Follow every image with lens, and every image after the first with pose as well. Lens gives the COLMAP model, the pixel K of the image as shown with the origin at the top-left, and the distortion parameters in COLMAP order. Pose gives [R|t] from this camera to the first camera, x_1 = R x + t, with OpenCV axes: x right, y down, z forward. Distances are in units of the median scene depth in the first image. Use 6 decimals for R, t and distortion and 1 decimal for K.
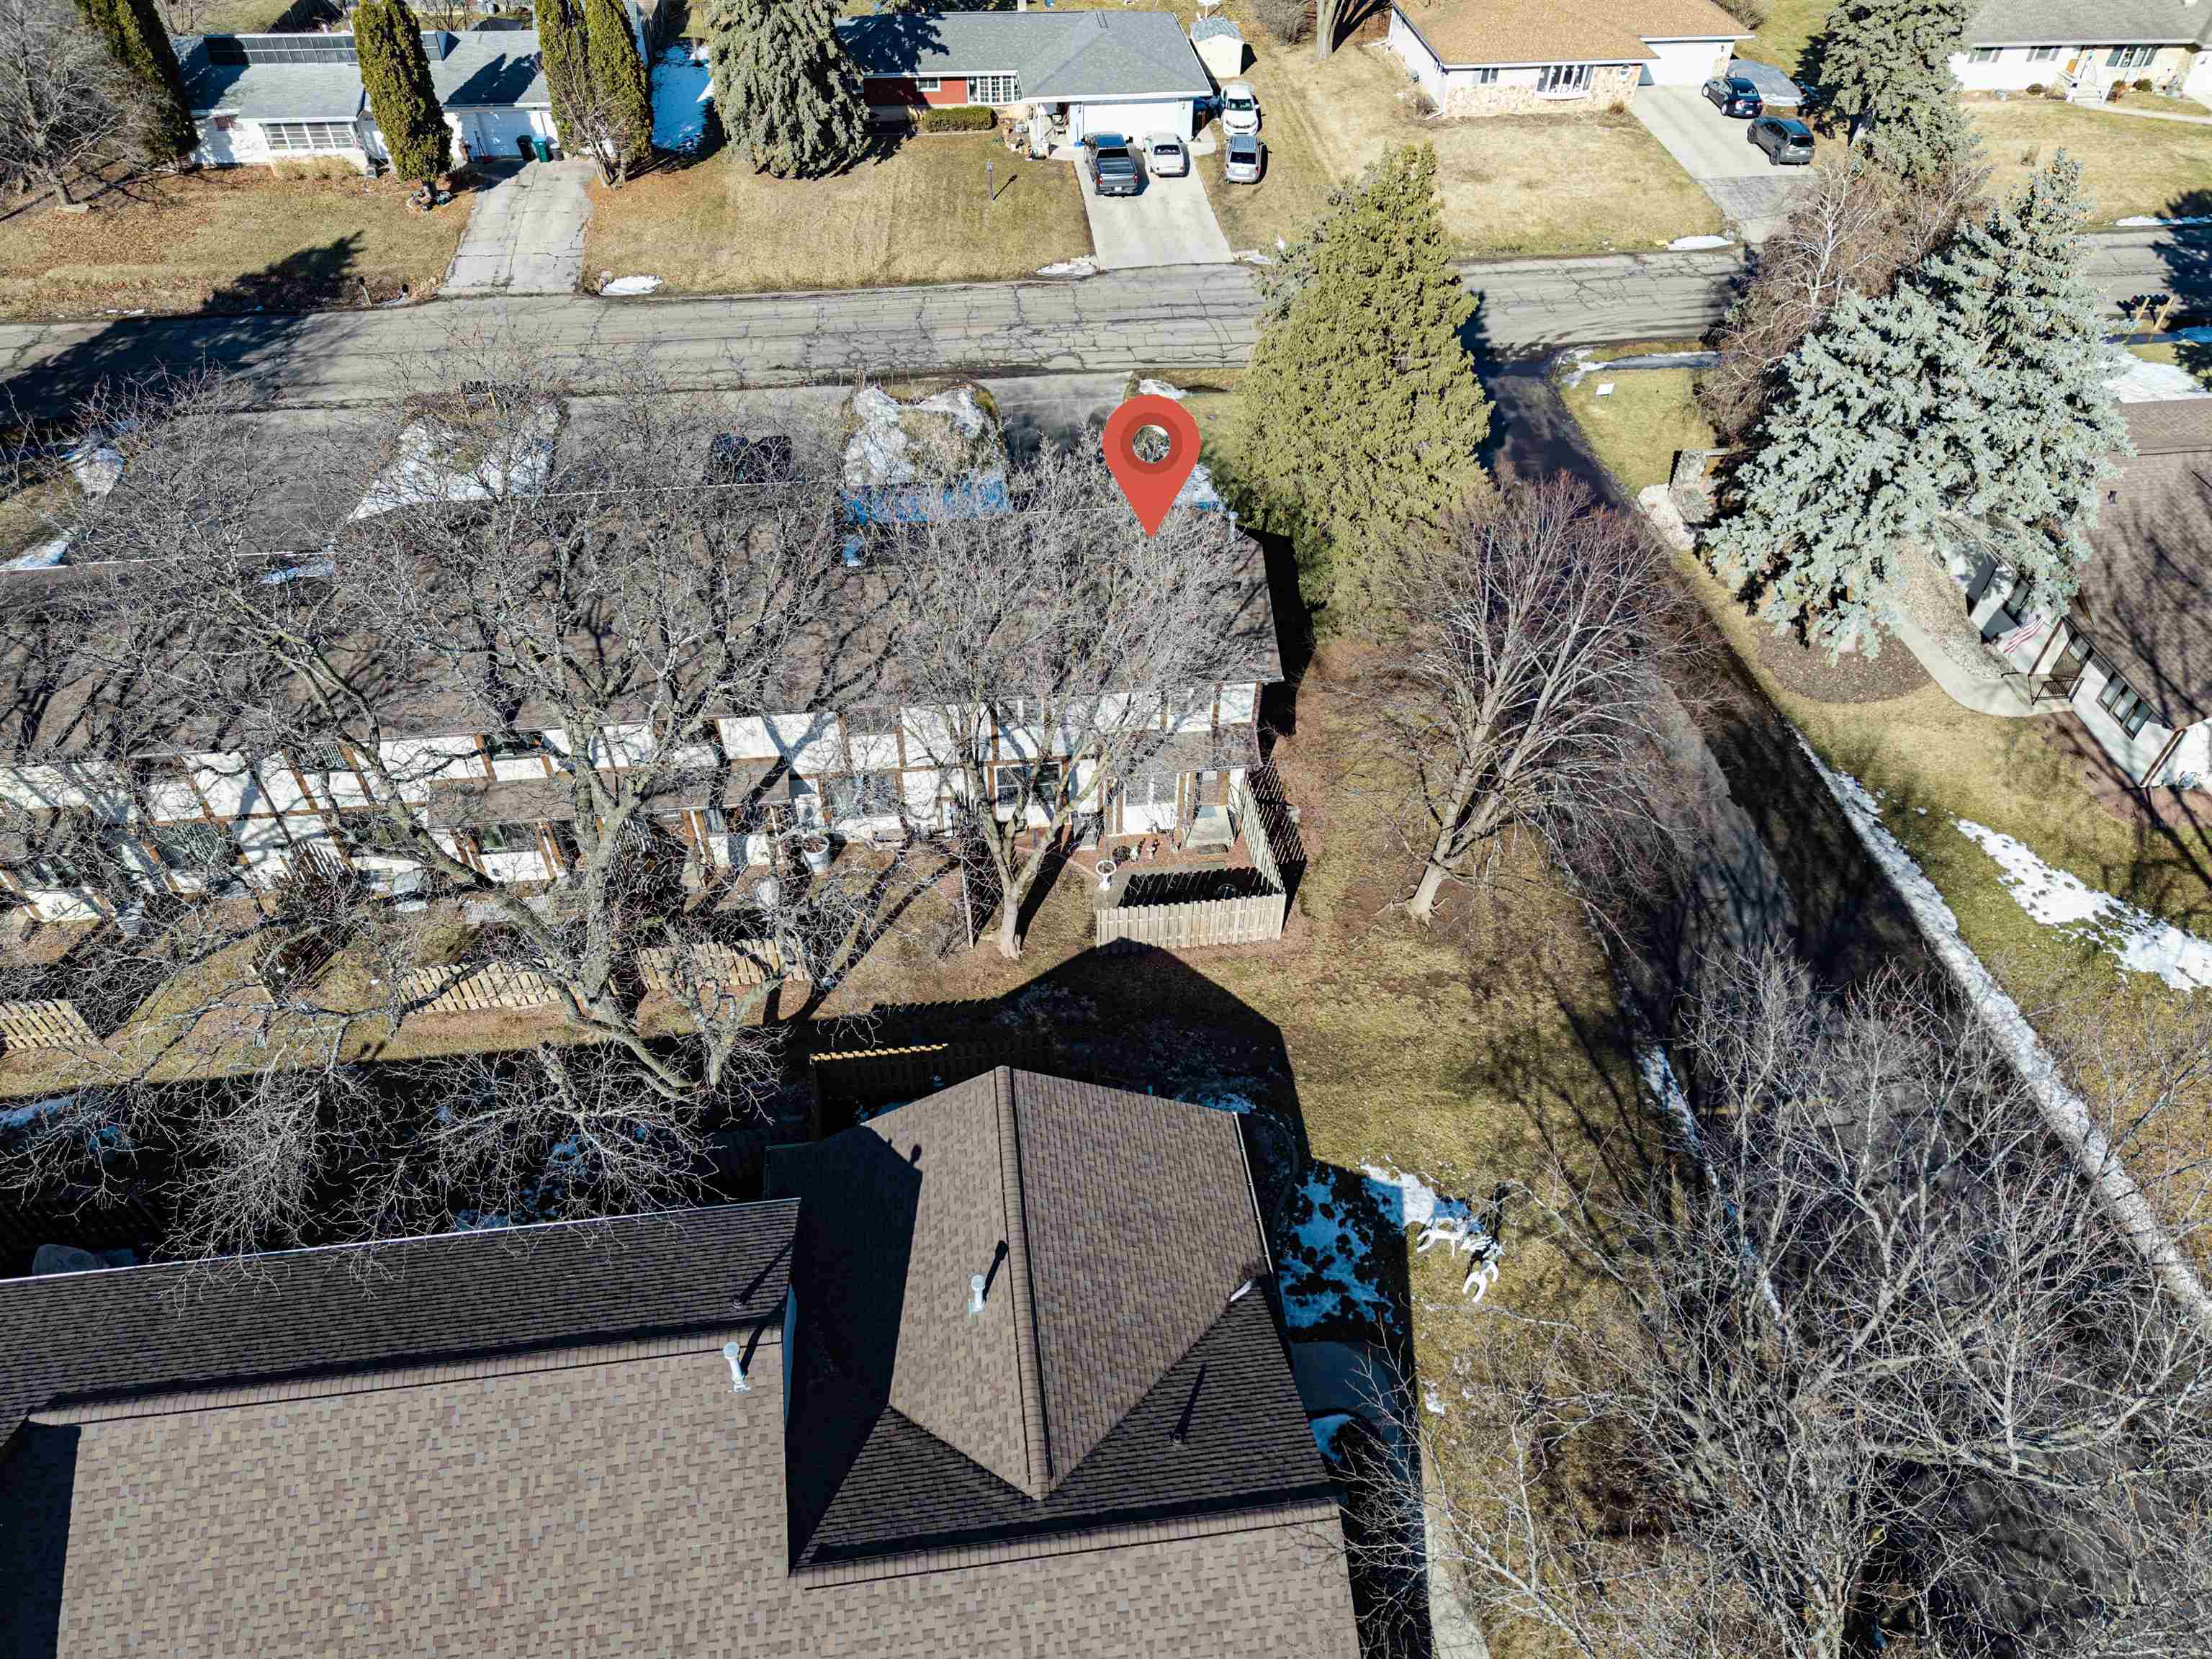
lens RADIAL K [[1482.0, 0, 1109.2], [0, 1482.0, 821.2], [0, 0, 1]] dist [0.031544, -0.028204]
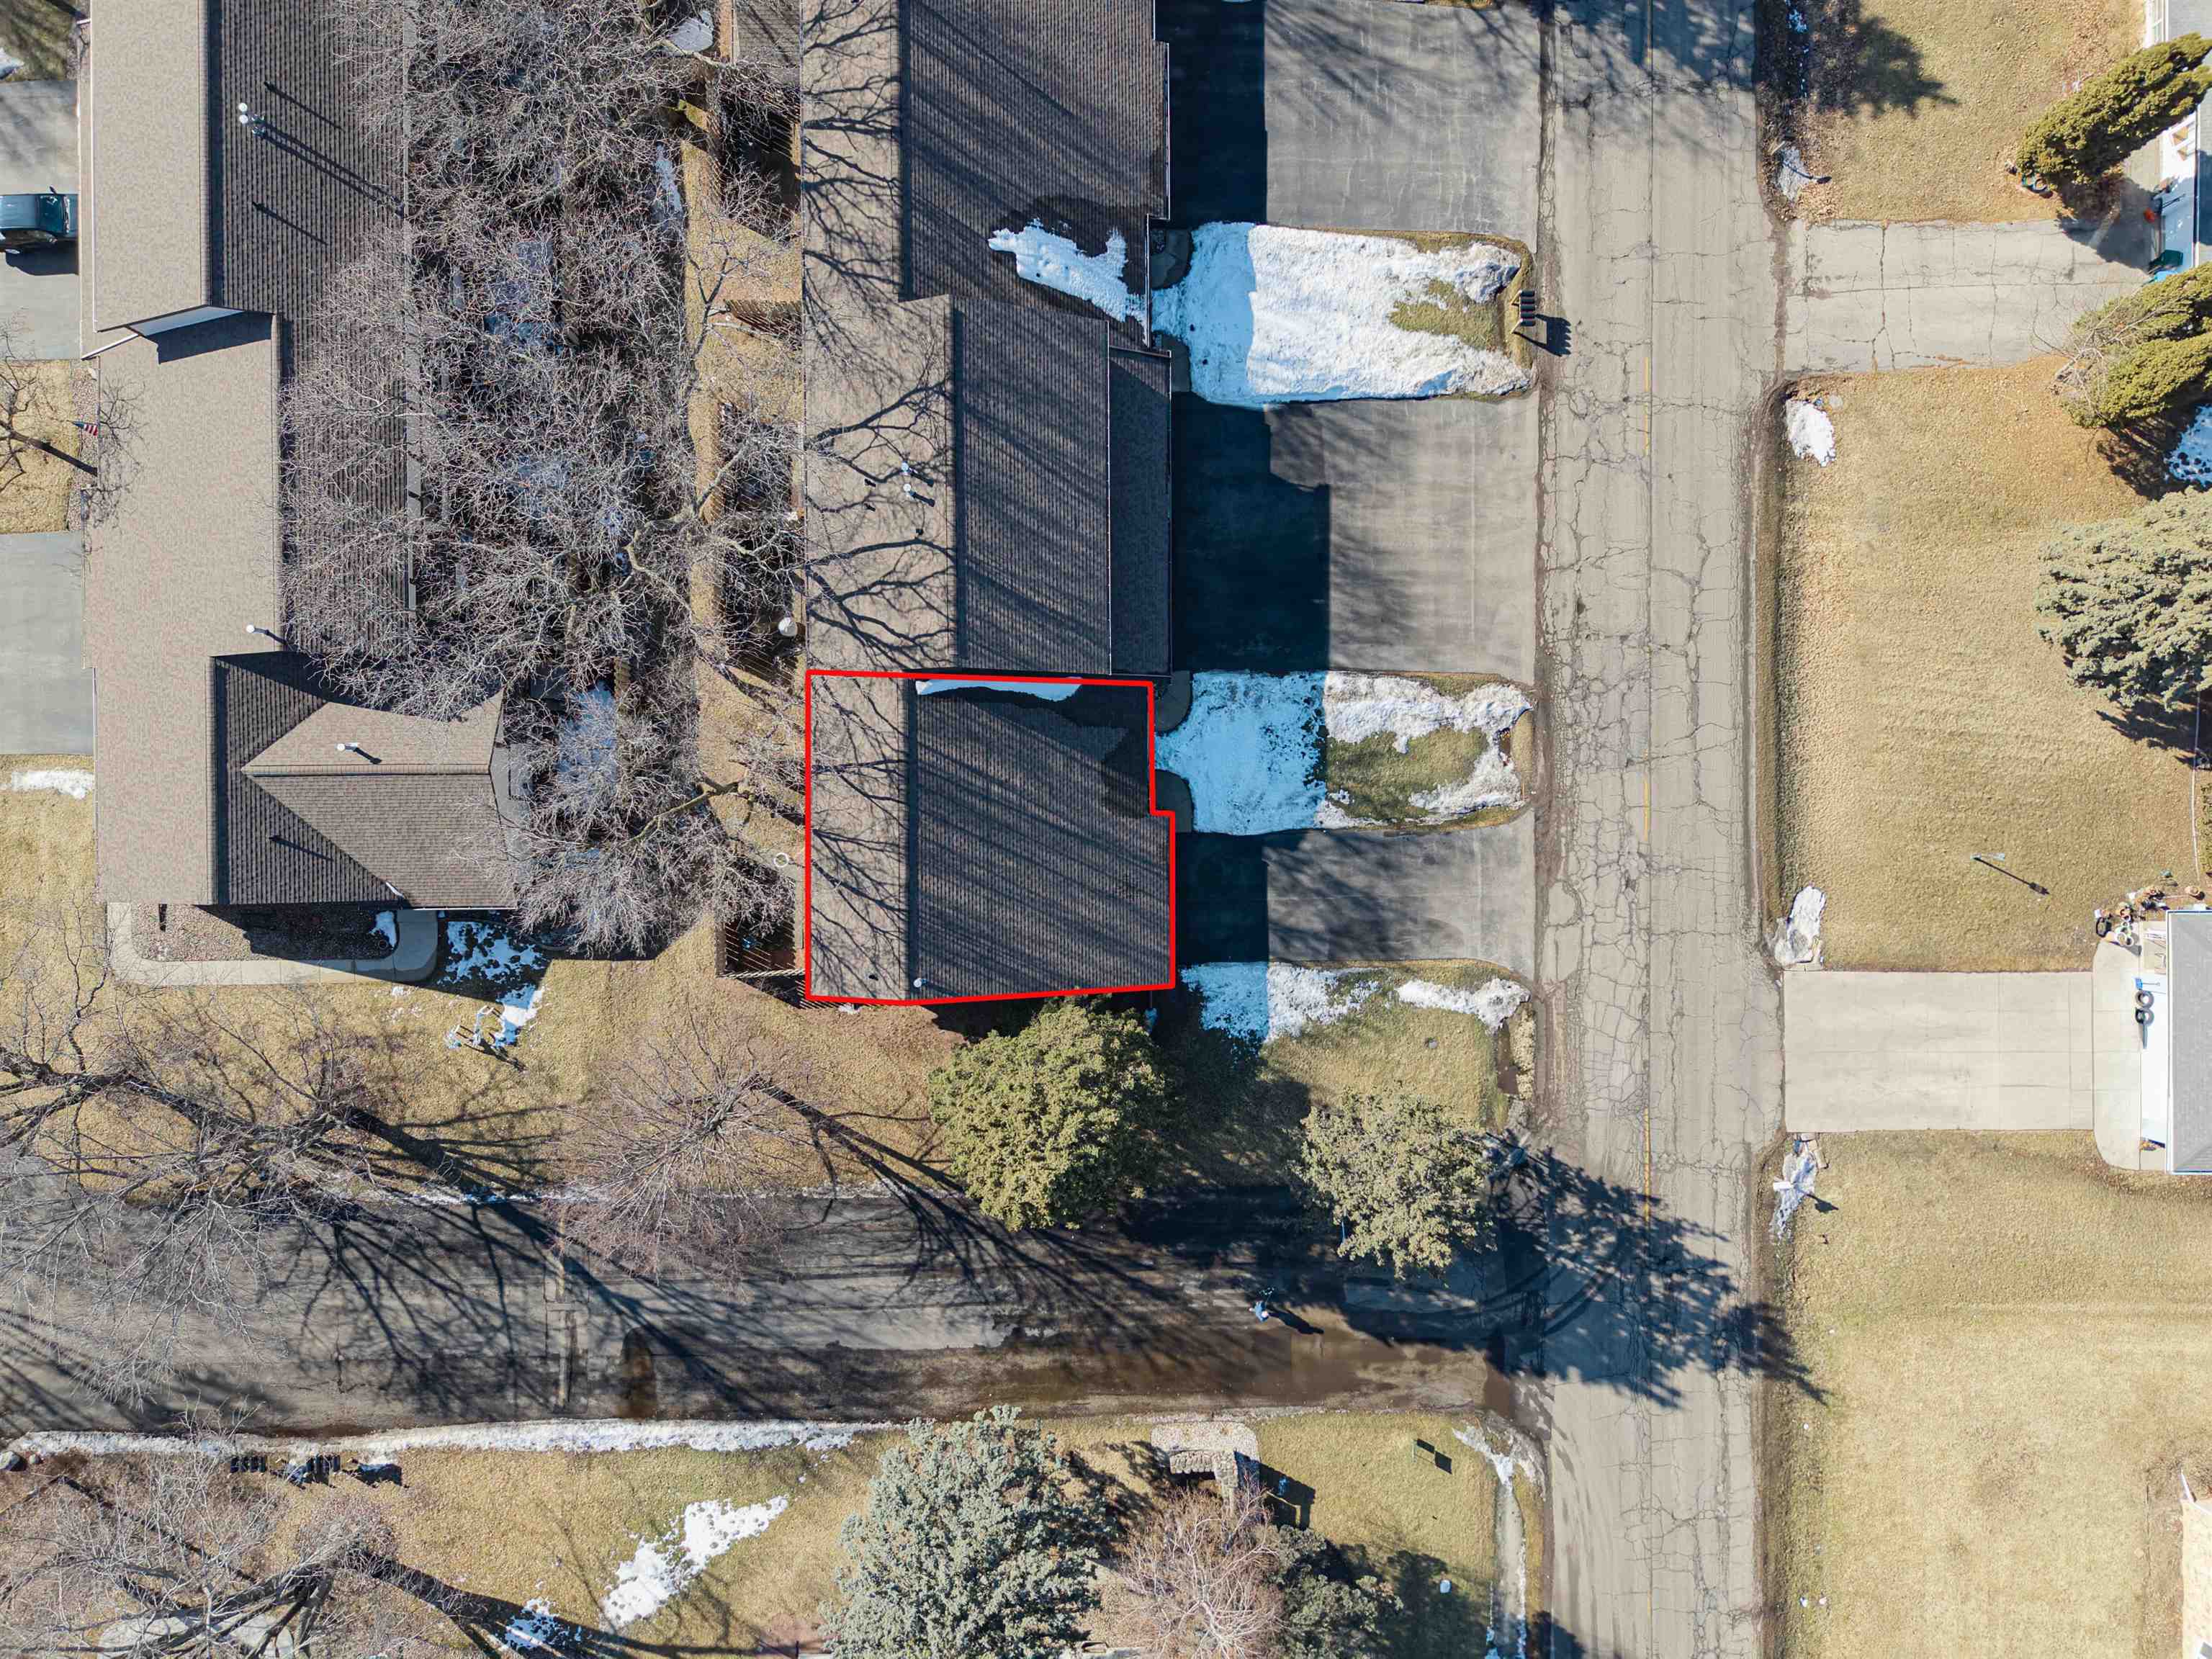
lens RADIAL K [[1482.0, 0, 1112.7], [0, 1482.0, 831.8], [0, 0, 1]] dist [0.031544, -0.028204]
pose [[-0.119885, 0.992650, -0.016563, -0.025068], [-0.712893, -0.074463, 0.697308, -0.672583], [0.690950, 0.095405, 0.716580, 0.112884]]
